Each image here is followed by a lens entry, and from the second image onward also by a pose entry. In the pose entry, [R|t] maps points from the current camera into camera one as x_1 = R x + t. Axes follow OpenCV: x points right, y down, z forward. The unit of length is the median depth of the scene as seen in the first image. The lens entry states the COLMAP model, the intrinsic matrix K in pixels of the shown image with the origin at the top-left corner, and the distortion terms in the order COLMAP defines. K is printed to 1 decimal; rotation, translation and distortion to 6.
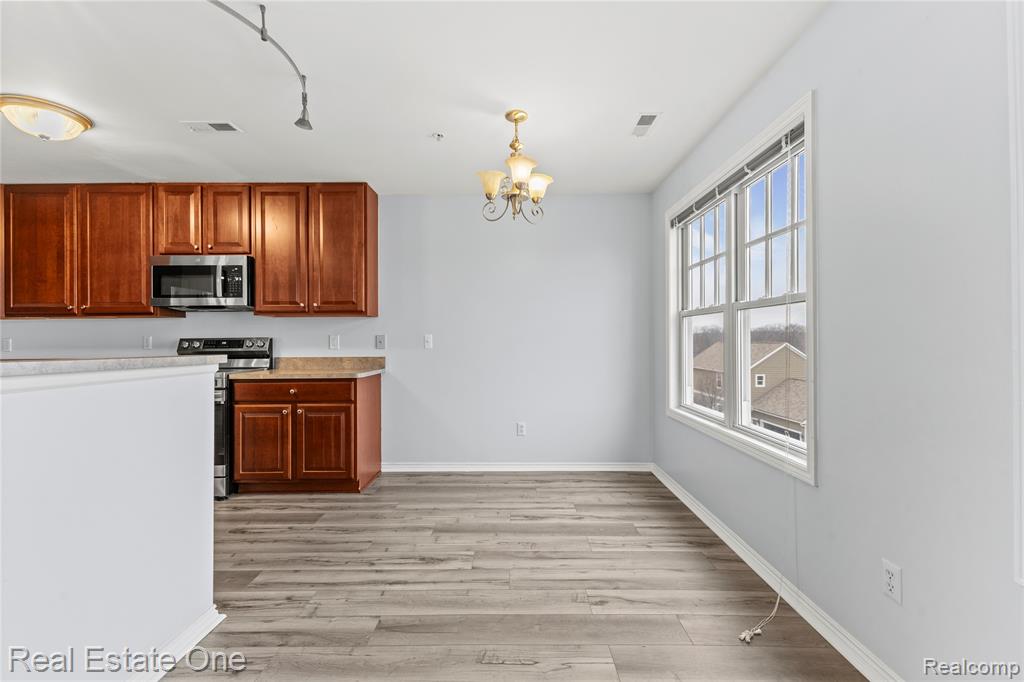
lens RADIAL K [[440.3, 0, 510.8], [0, 440.3, 339.6], [0, 0, 1]] dist [0.009992, -0.000333]
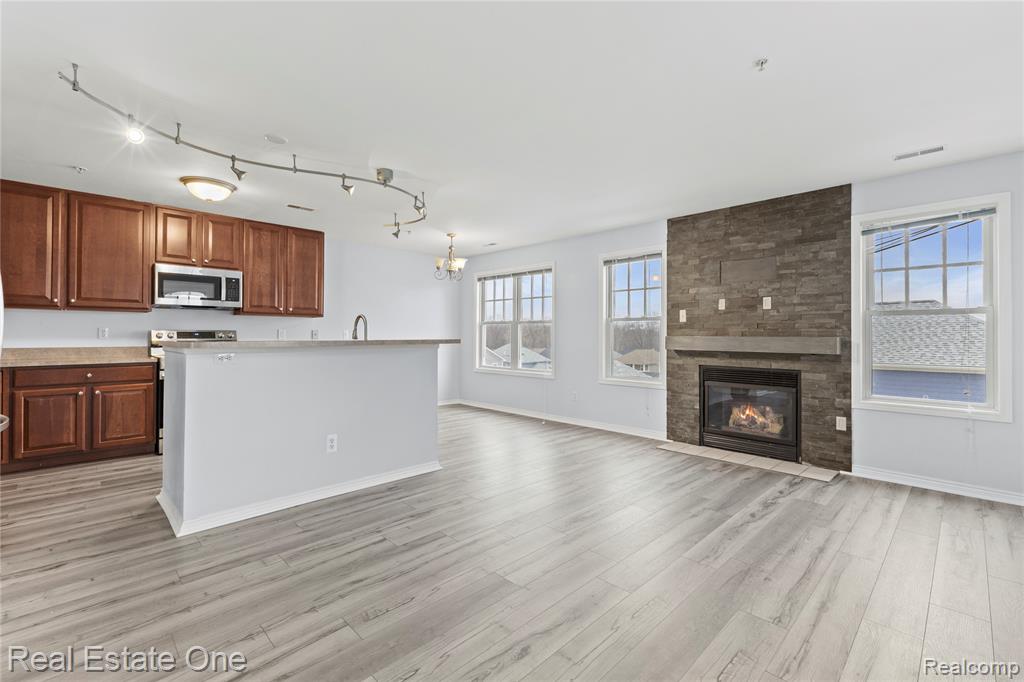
lens RADIAL K [[440.3, 0, 510.4], [0, 440.3, 333.6], [0, 0, 1]] dist [0.009992, -0.000333]
pose [[0.713049, 0.012256, 0.701007, -1.033705], [-0.009182, 0.999925, -0.008143, 0.008937], [-0.701054, -0.000630, 0.713108, -0.623754]]
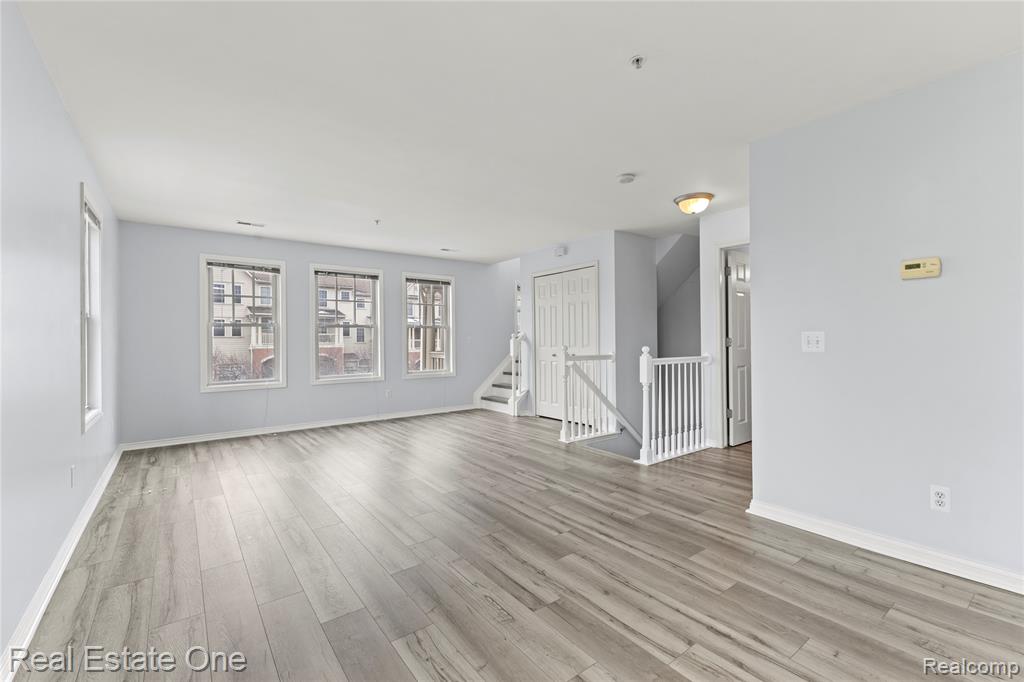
lens RADIAL K [[440.3, 0, 513.8], [0, 440.3, 339.2], [0, 0, 1]] dist [0.009992, -0.000333]
pose [[0.607702, -0.000081, -0.794165, -0.503076], [0.001723, 0.999998, 0.001217, -0.000262], [0.794163, -0.002107, 0.607701, -0.591090]]
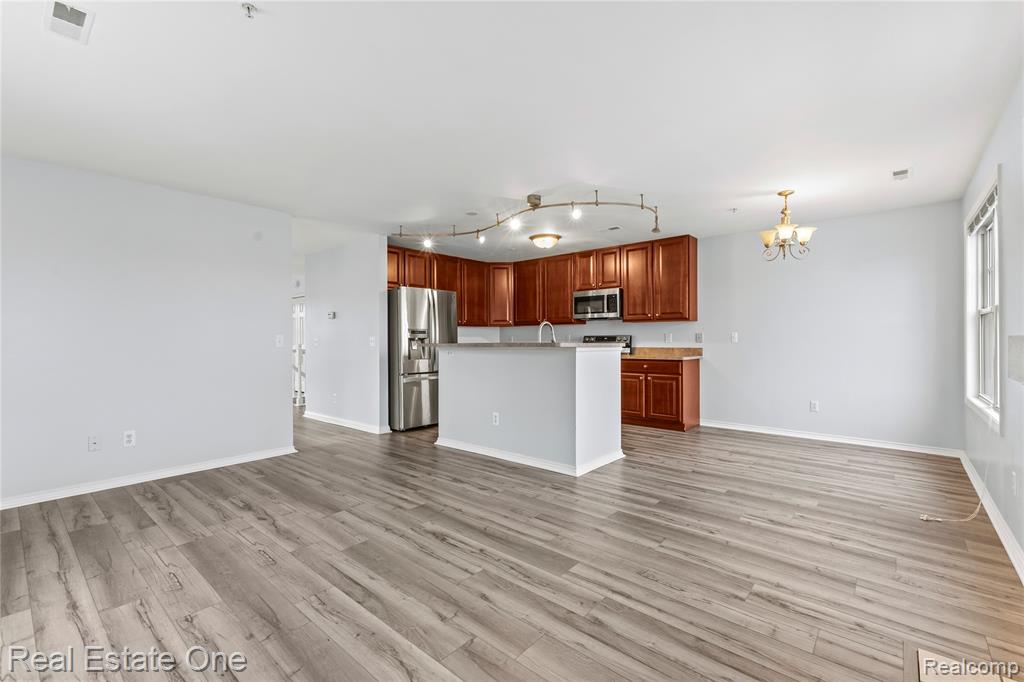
lens RADIAL K [[440.3, 0, 516.1], [0, 440.3, 337.0], [0, 0, 1]] dist [0.009992, -0.000333]
pose [[0.762606, -0.000872, -0.646863, 0.228519], [0.001509, 0.999999, 0.000432, 0.001248], [0.646862, -0.001306, 0.762606, -0.624222]]
